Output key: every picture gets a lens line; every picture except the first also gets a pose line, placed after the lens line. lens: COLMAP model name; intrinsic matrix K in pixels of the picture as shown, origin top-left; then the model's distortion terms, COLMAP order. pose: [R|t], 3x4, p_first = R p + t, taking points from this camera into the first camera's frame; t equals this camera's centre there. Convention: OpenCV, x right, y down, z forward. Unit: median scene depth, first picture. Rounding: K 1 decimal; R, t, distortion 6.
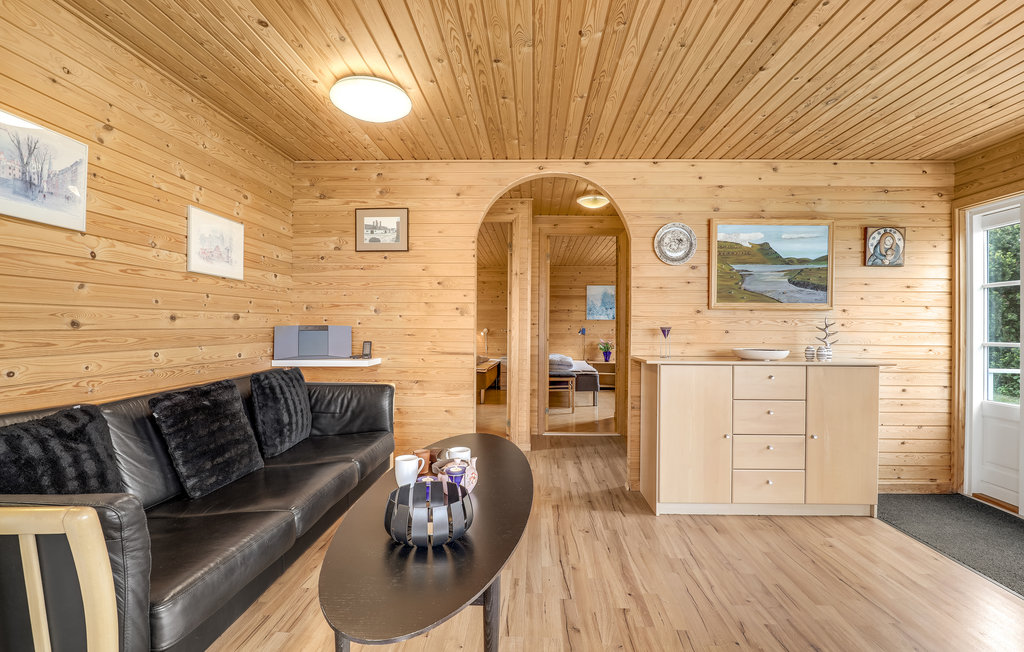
lens RADIAL K [[471.9, 0, 512.3], [0, 471.9, 325.9], [0, 0, 1]] dist [-0.016857, 0.001002]
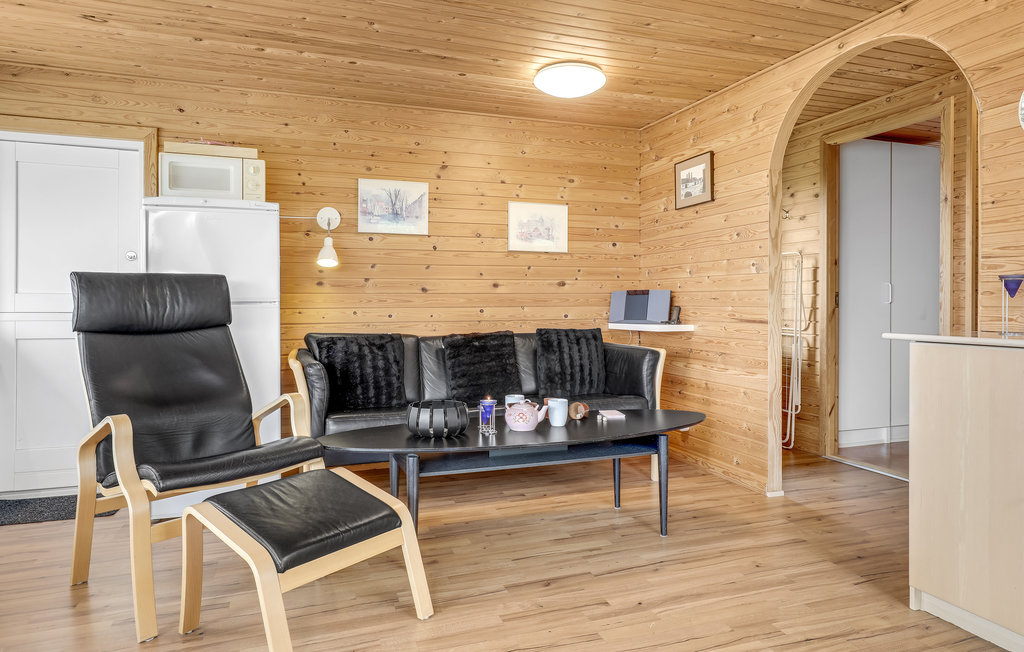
lens RADIAL K [[667.7, 0, 533.5], [0, 667.7, 305.0], [0, 0, 1]] dist [0.011485, 0.005676]
pose [[0.373669, -0.004974, -0.927549, 0.952993], [0.005377, 0.999980, -0.003196, 0.039829], [0.927547, -0.003794, 0.373688, 0.293511]]
